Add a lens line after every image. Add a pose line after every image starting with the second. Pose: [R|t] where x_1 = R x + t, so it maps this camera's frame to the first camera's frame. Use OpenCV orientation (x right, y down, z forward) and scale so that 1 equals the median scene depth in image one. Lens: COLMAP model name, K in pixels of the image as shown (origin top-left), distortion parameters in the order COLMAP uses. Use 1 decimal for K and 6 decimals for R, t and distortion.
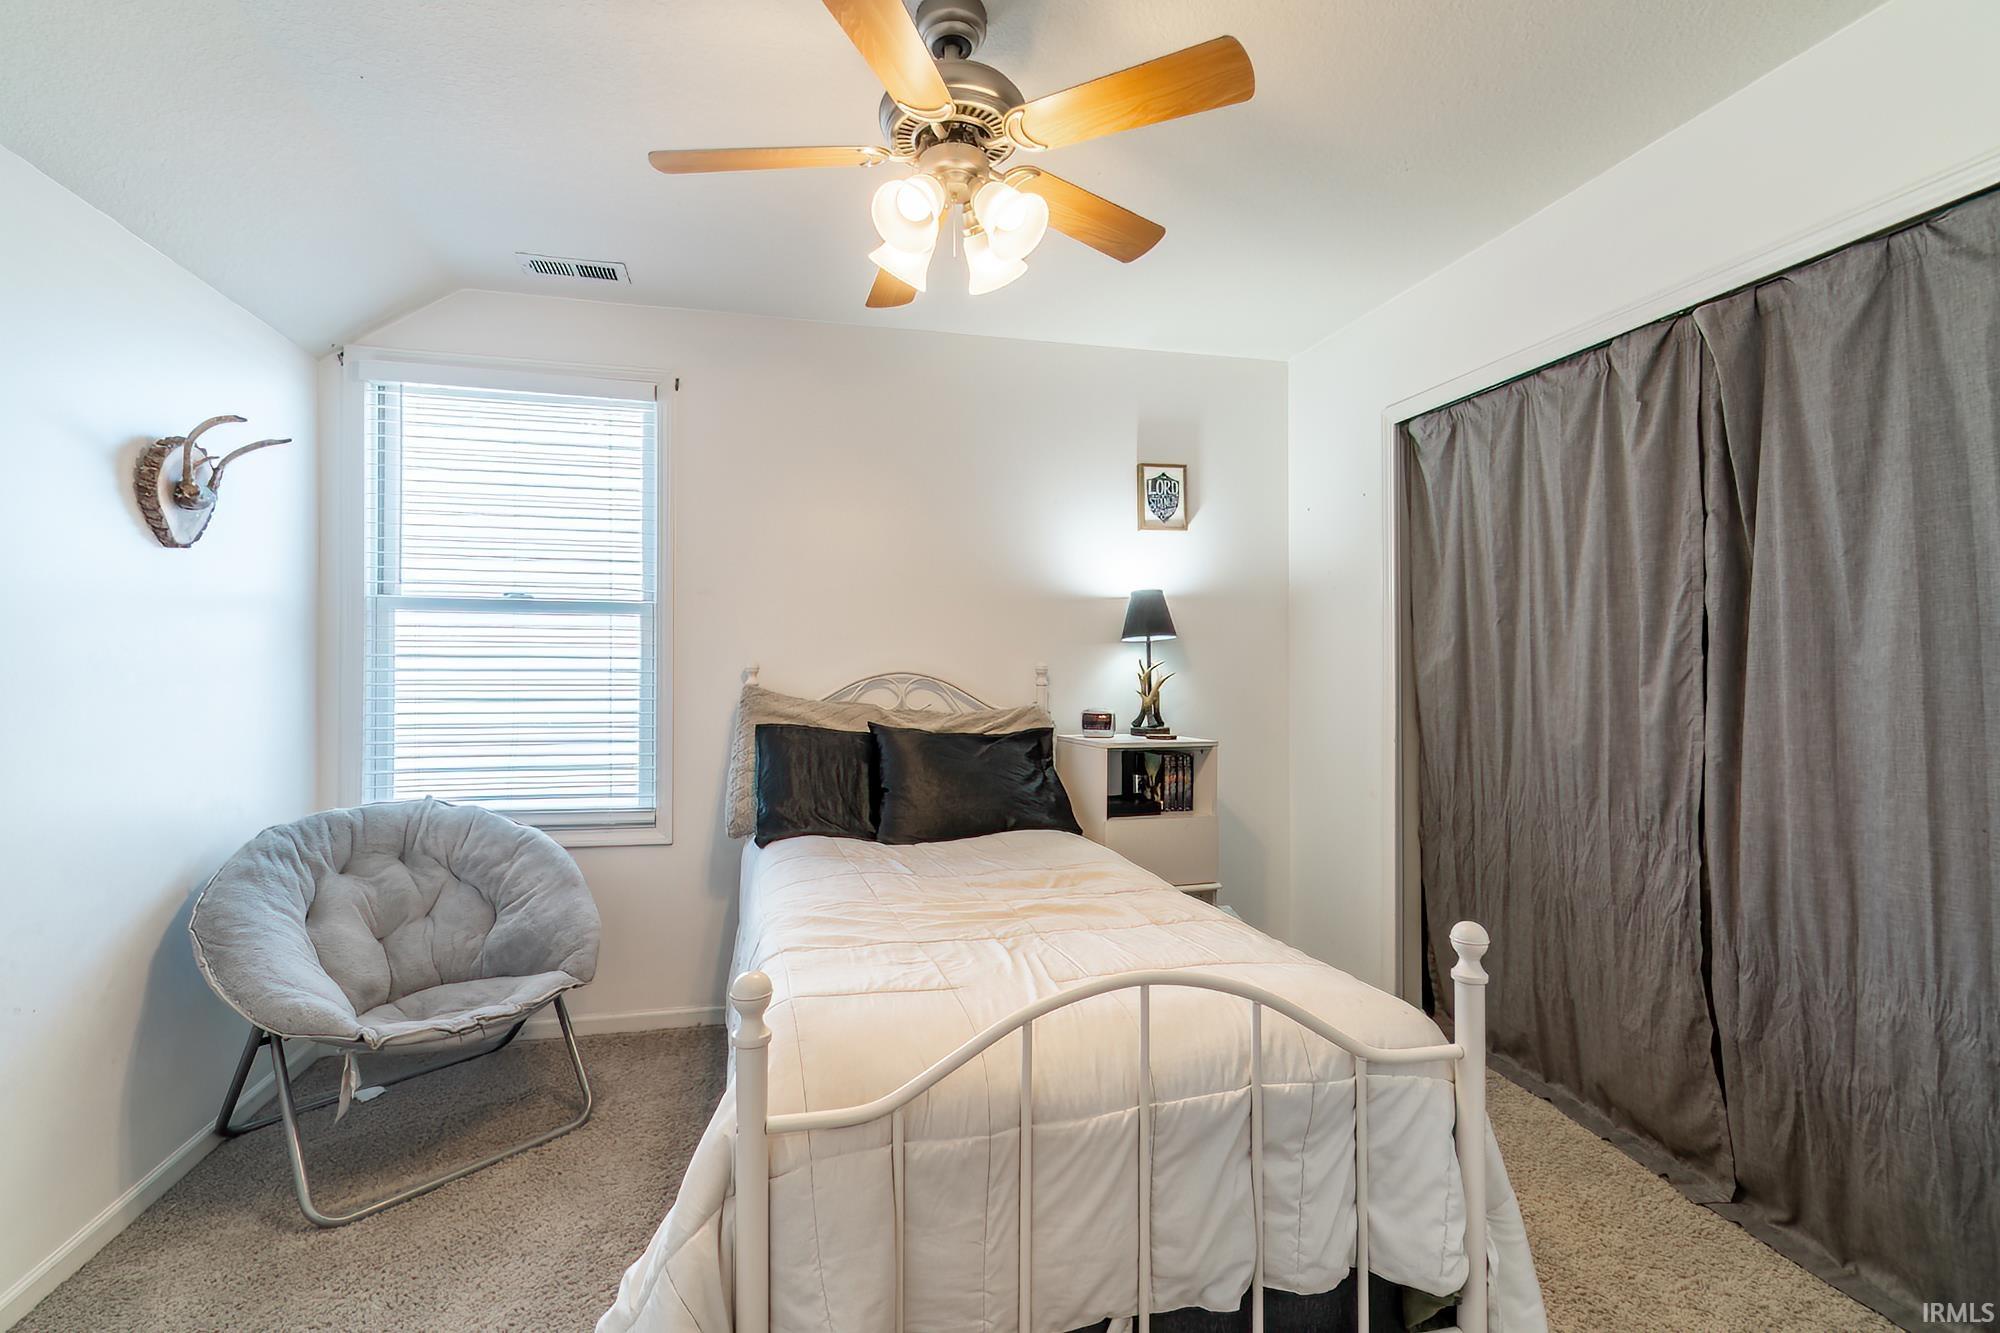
lens RADIAL K [[873.2, 0, 989.3], [0, 873.2, 666.3], [0, 0, 1]] dist [0.000130, 0.000689]
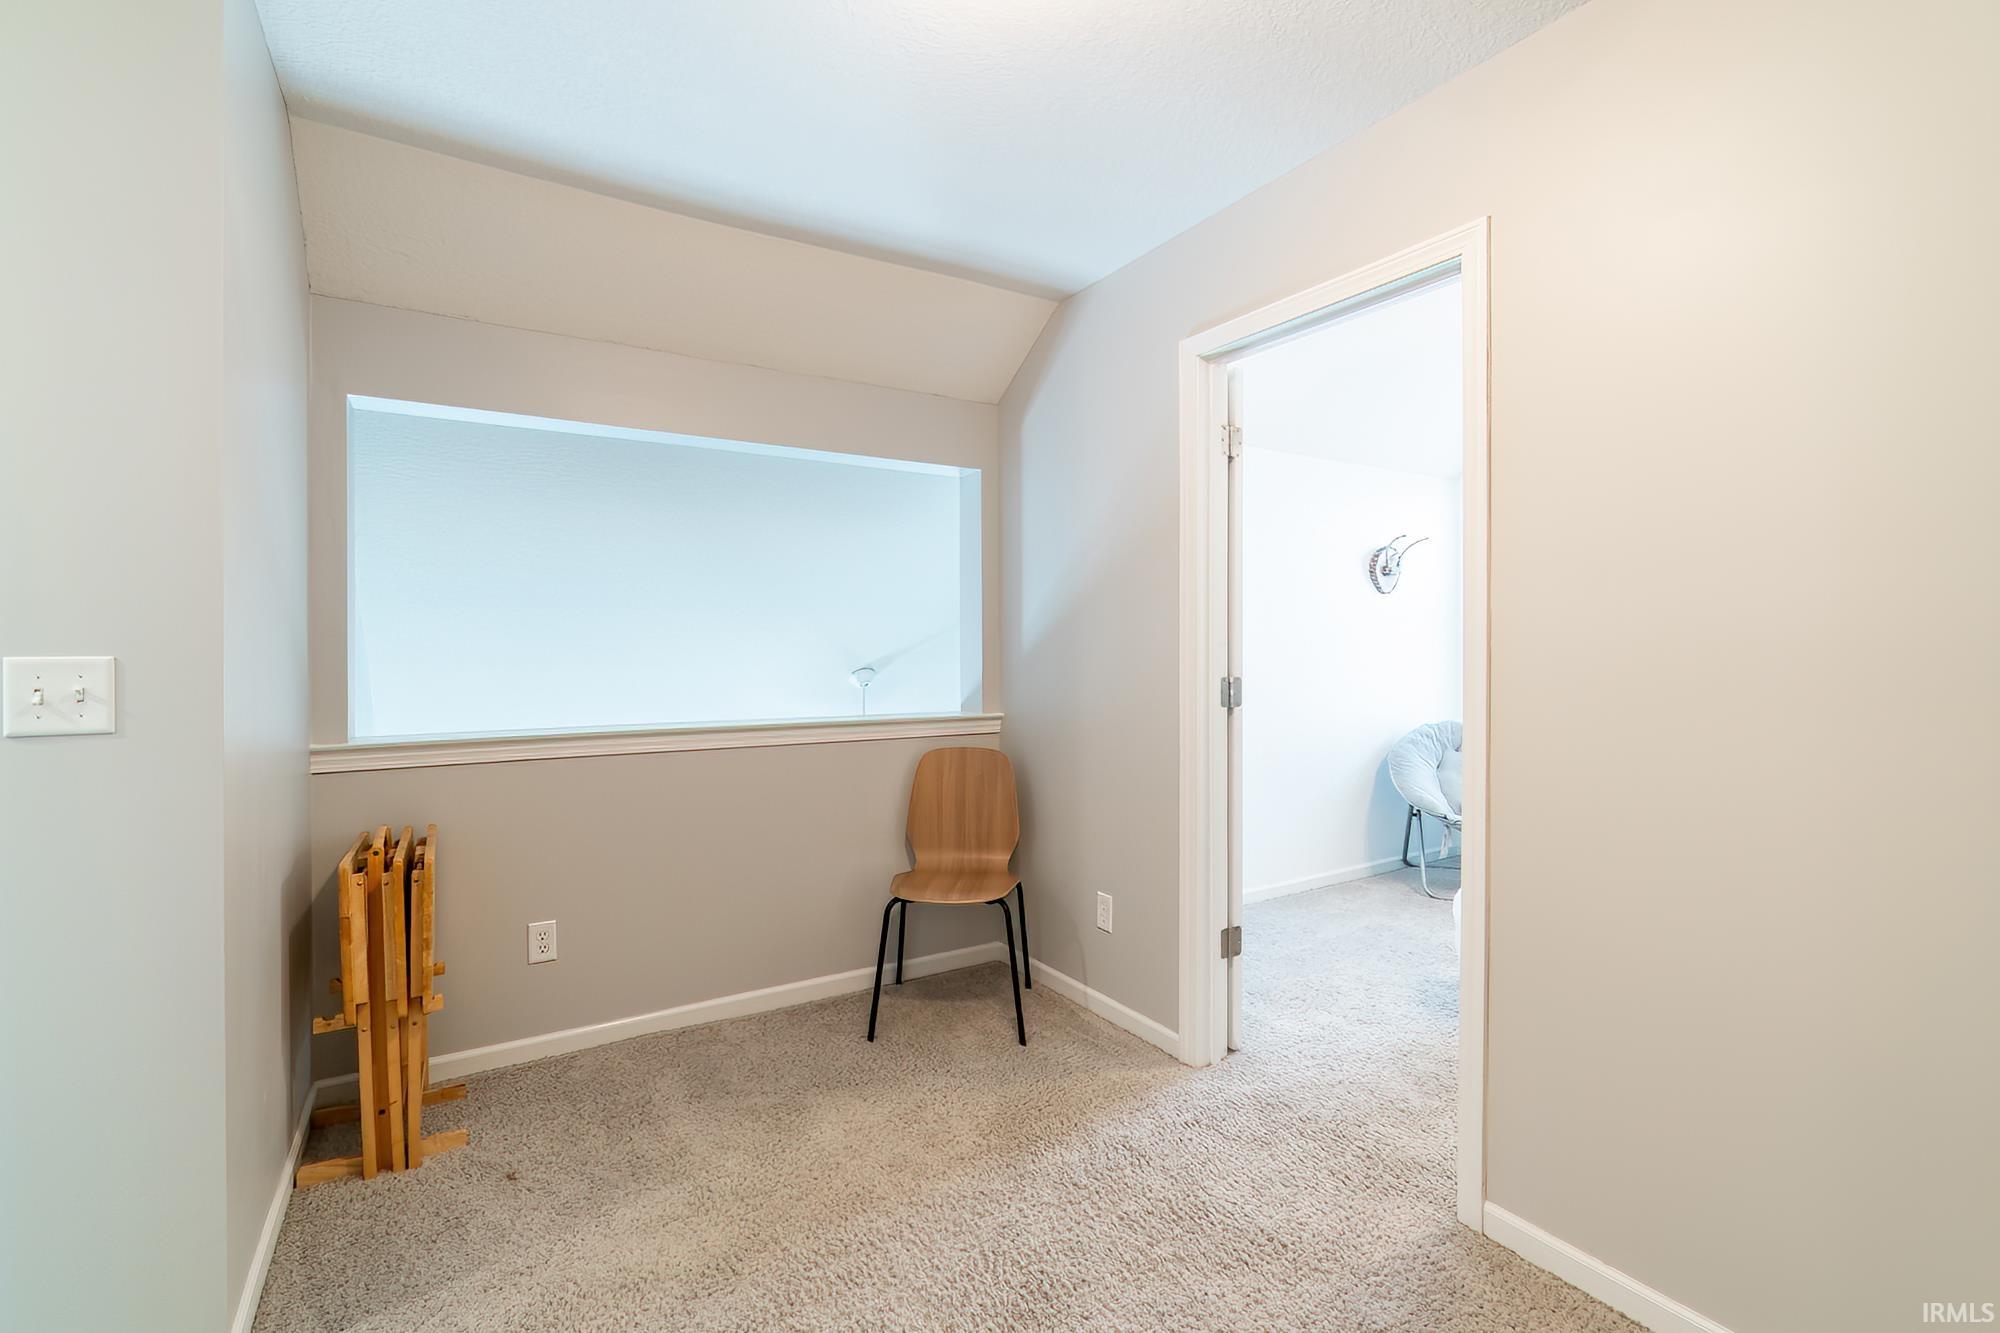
lens RADIAL K [[873.2, 0, 994.4], [0, 873.2, 664.8], [0, 0, 1]] dist [0.000130, 0.000689]
pose [[0.312033, 0.012871, -0.949984, 0.949625], [0.002256, 0.999895, 0.014289, 0.016636], [0.950069, -0.006601, 0.311971, -0.707974]]
